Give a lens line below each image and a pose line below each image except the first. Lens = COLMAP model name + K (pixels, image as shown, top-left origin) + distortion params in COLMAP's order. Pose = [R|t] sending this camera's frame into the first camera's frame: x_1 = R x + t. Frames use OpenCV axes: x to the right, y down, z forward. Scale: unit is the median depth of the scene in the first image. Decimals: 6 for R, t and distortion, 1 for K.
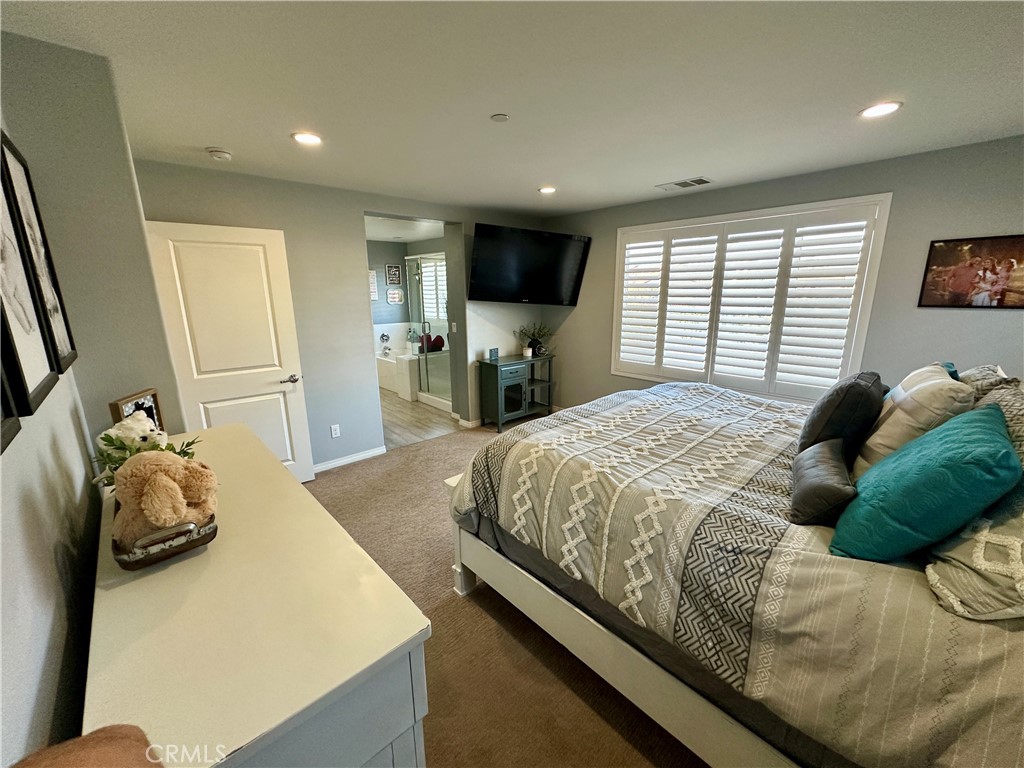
lens RADIAL K [[427.9, 0, 511.7], [0, 427.9, 388.0], [0, 0, 1]] dist [0.000798, 0.000640]
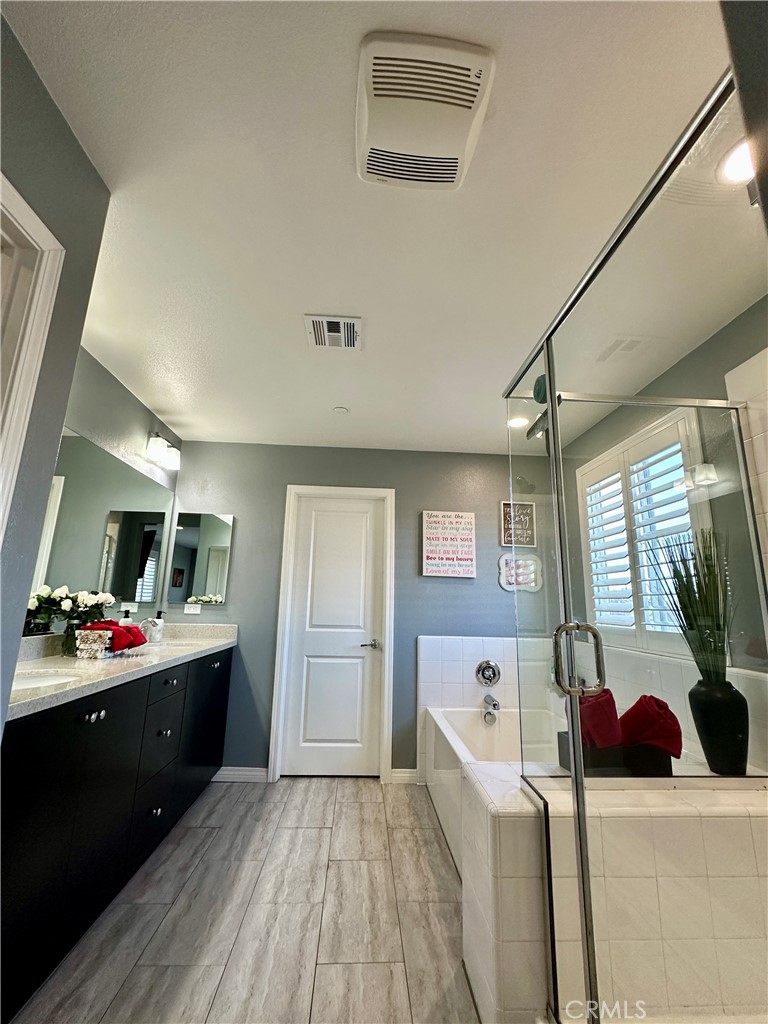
lens RADIAL K [[427.9, 0, 382.5], [0, 427.9, 512.8], [0, 0, 1]] dist [0.000798, 0.000640]
pose [[0.777214, -0.103311, -0.620697, -0.113960], [-0.176624, 0.910954, -0.372783, -0.090320], [0.603939, 0.399362, 0.689759, 0.628275]]
